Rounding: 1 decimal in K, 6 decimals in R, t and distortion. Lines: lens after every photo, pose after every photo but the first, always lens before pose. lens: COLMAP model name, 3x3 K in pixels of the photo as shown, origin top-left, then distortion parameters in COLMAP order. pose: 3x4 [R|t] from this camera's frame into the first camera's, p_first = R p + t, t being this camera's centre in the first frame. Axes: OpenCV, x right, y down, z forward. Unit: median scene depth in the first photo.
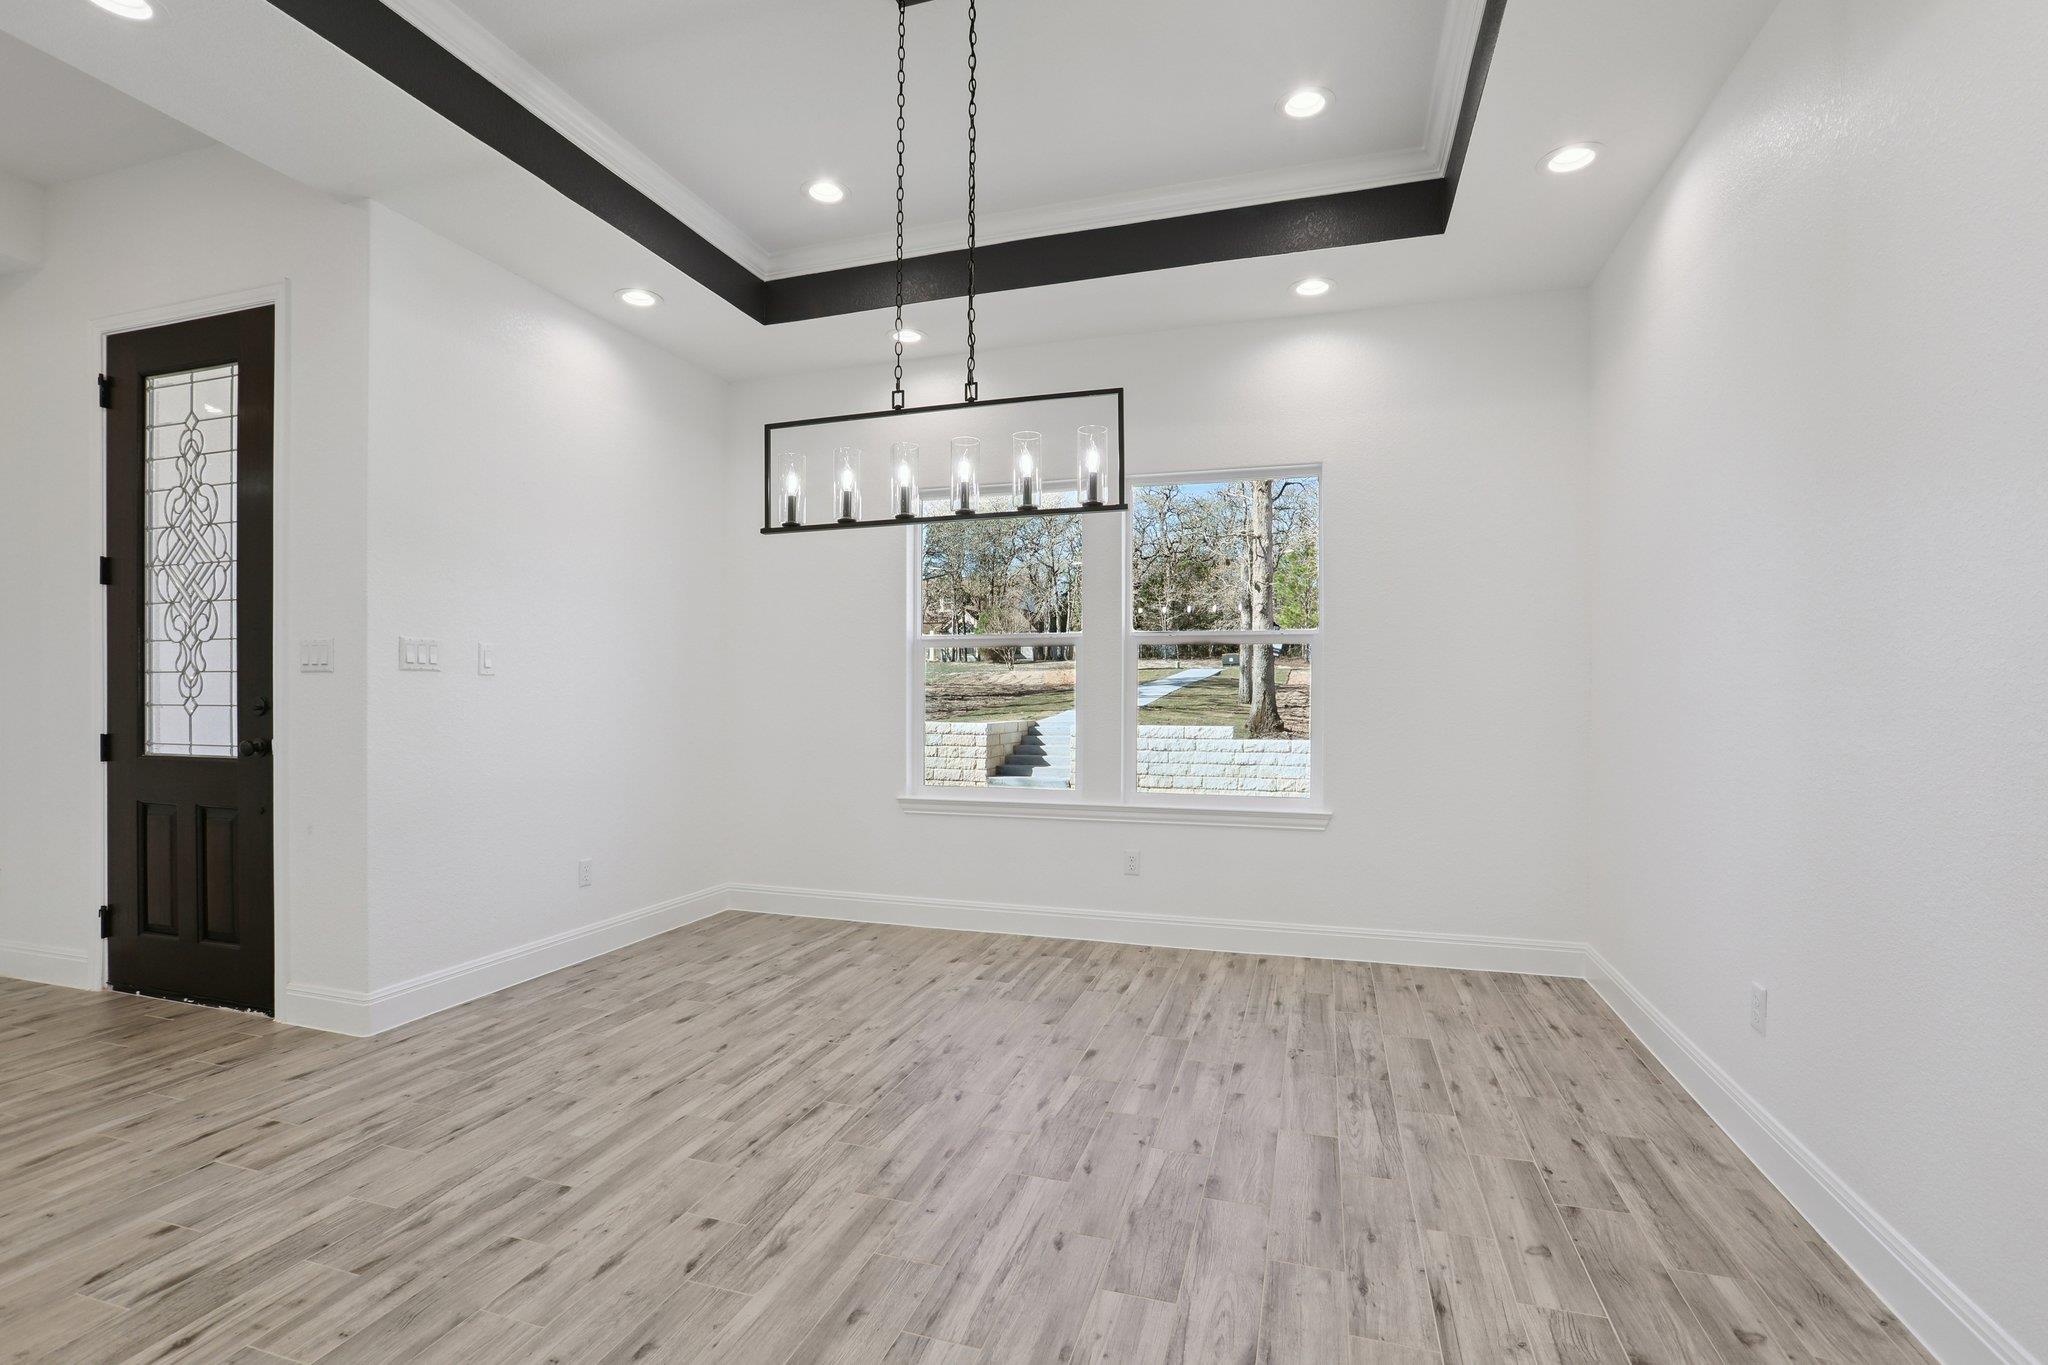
lens RADIAL K [[933.4, 0, 1043.4], [0, 933.4, 705.6], [0, 0, 1]] dist [-0.055902, 0.021677]
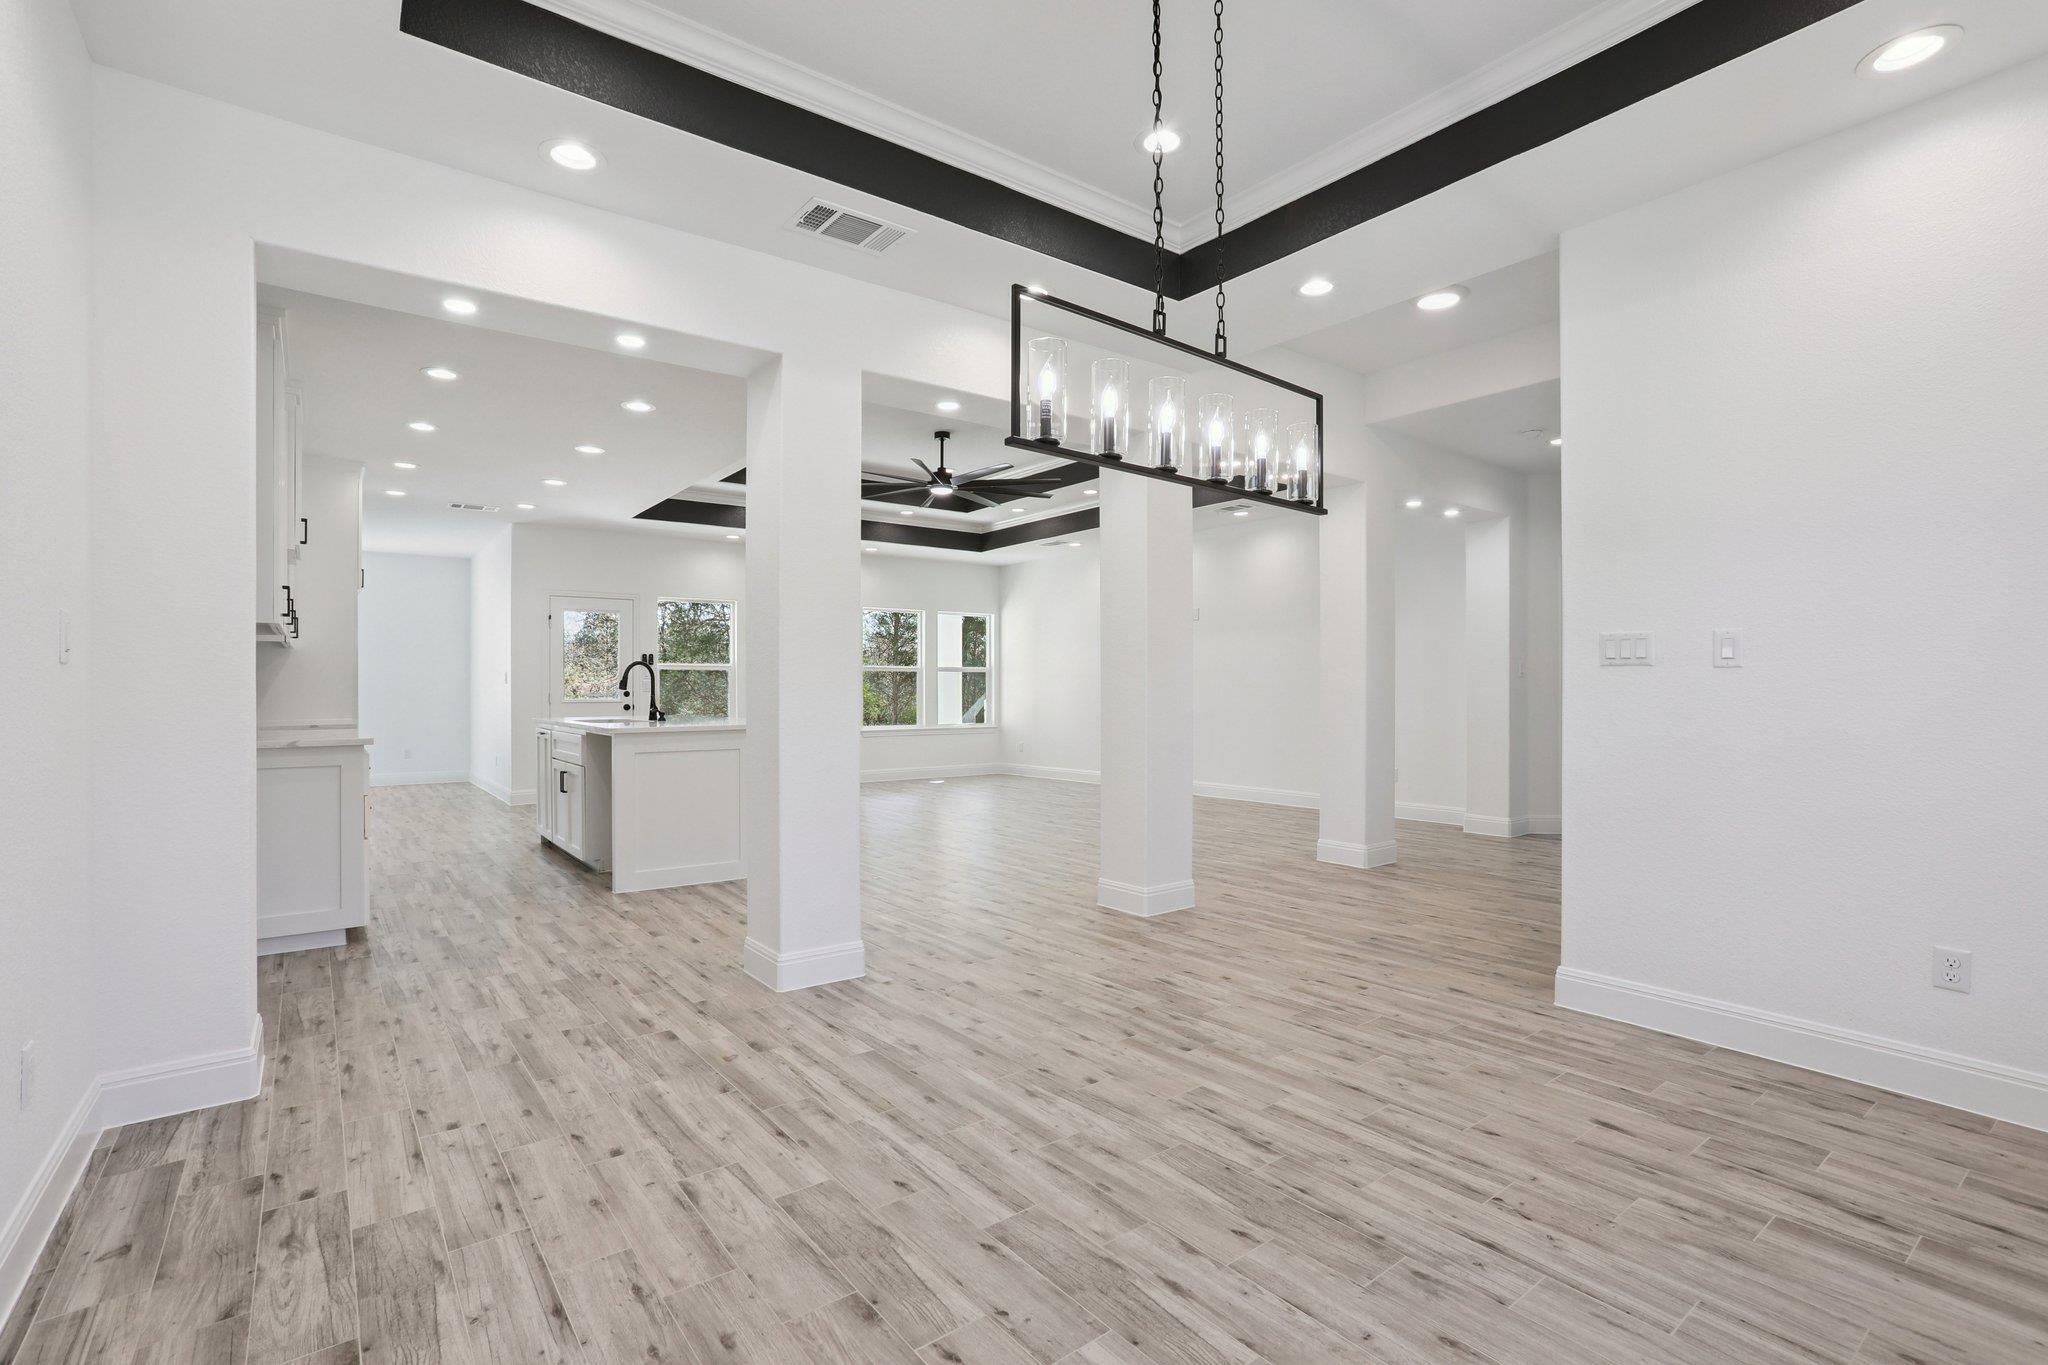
lens RADIAL K [[933.4, 0, 1000.8], [0, 933.4, 680.8], [0, 0, 1]] dist [-0.055902, 0.021677]
pose [[-0.596316, -0.008581, -0.802704, 0.710703], [-0.010794, 0.999938, -0.002671, -0.018951], [0.802677, 0.007072, -0.596372, 1.478615]]
